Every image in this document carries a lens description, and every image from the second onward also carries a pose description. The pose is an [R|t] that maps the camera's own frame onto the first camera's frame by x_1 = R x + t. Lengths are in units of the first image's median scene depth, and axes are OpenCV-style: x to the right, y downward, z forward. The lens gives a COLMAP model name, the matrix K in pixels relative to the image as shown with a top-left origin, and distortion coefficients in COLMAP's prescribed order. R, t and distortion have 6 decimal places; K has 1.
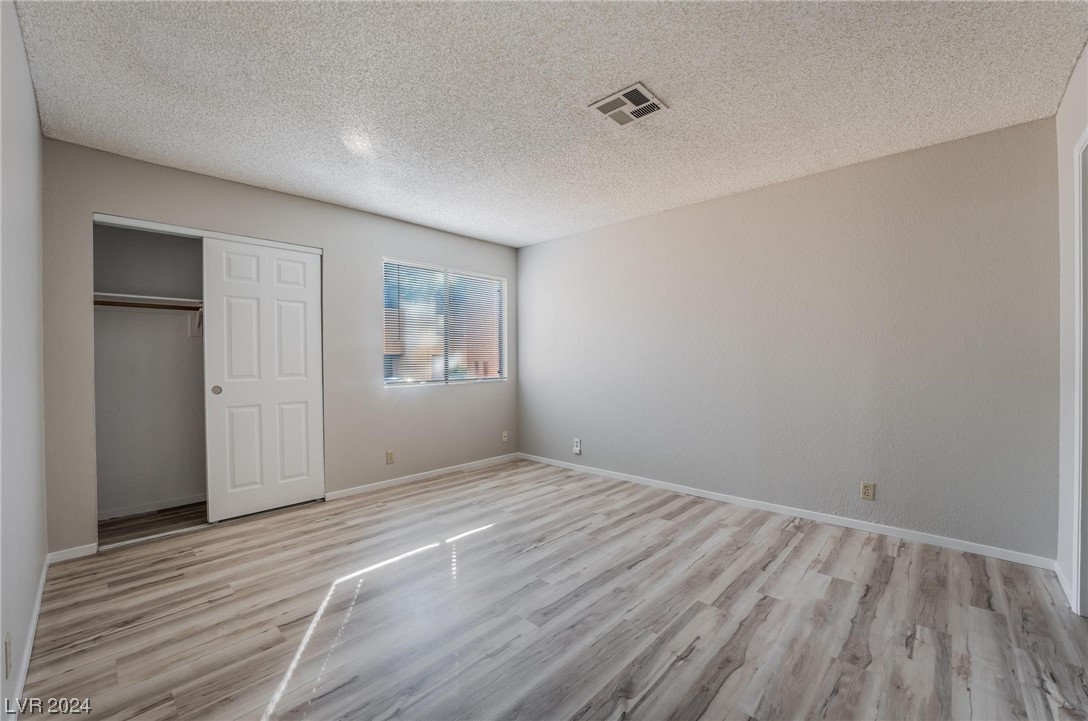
lens RADIAL K [[441.3, 0, 546.3], [0, 441.3, 358.6], [0, 0, 1]] dist [-0.028912, 0.003060]
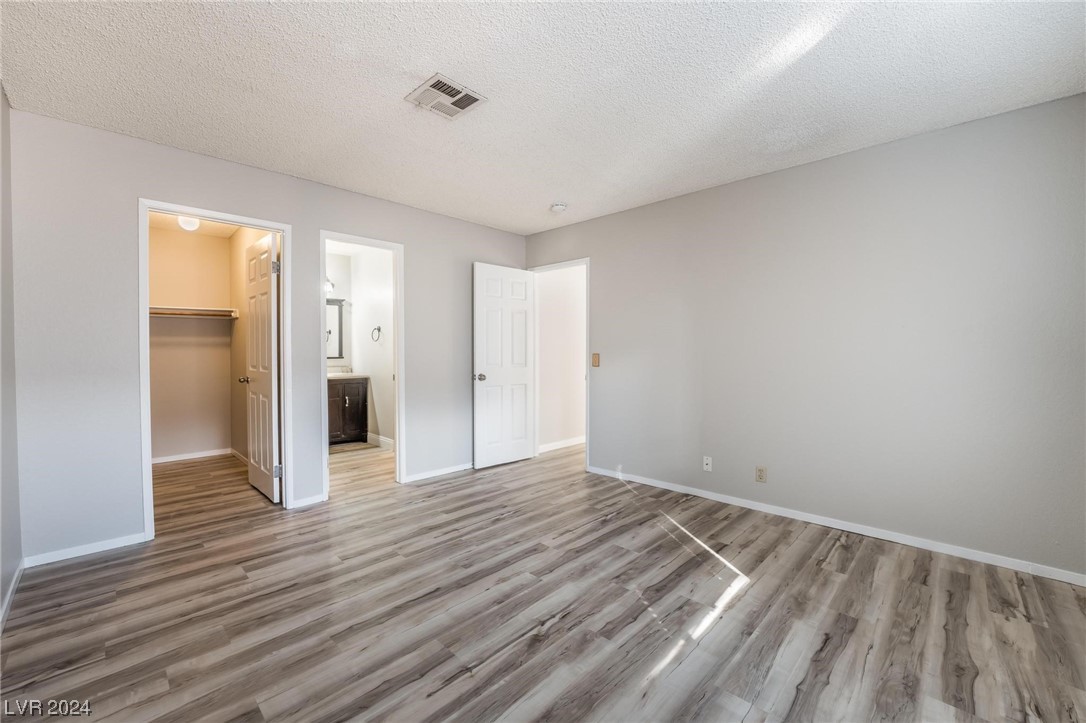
lens RADIAL K [[441.2, 0, 538.9], [0, 441.2, 359.1], [0, 0, 1]] dist [-0.024367, 0.000513]
pose [[-0.999509, 0.003768, 0.031117, -0.042256], [0.004399, 0.999786, 0.020236, -0.006200], [-0.031034, 0.020363, -0.999311, 1.729862]]
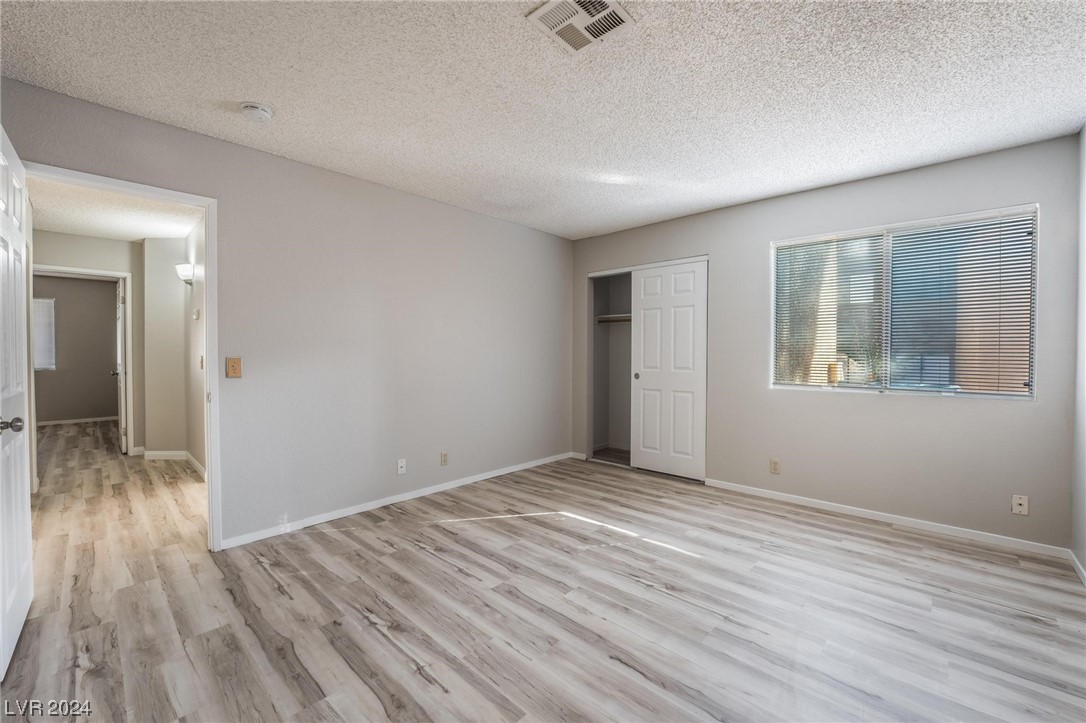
lens RADIAL K [[441.2, 0, 545.3], [0, 441.2, 357.6], [0, 0, 1]] dist [-0.024367, 0.000513]
pose [[-0.002683, 0.015714, -0.999873, 0.813176], [-0.005808, 0.999859, 0.015730, -0.011359], [0.999980, 0.005849, -0.002592, 0.821776]]
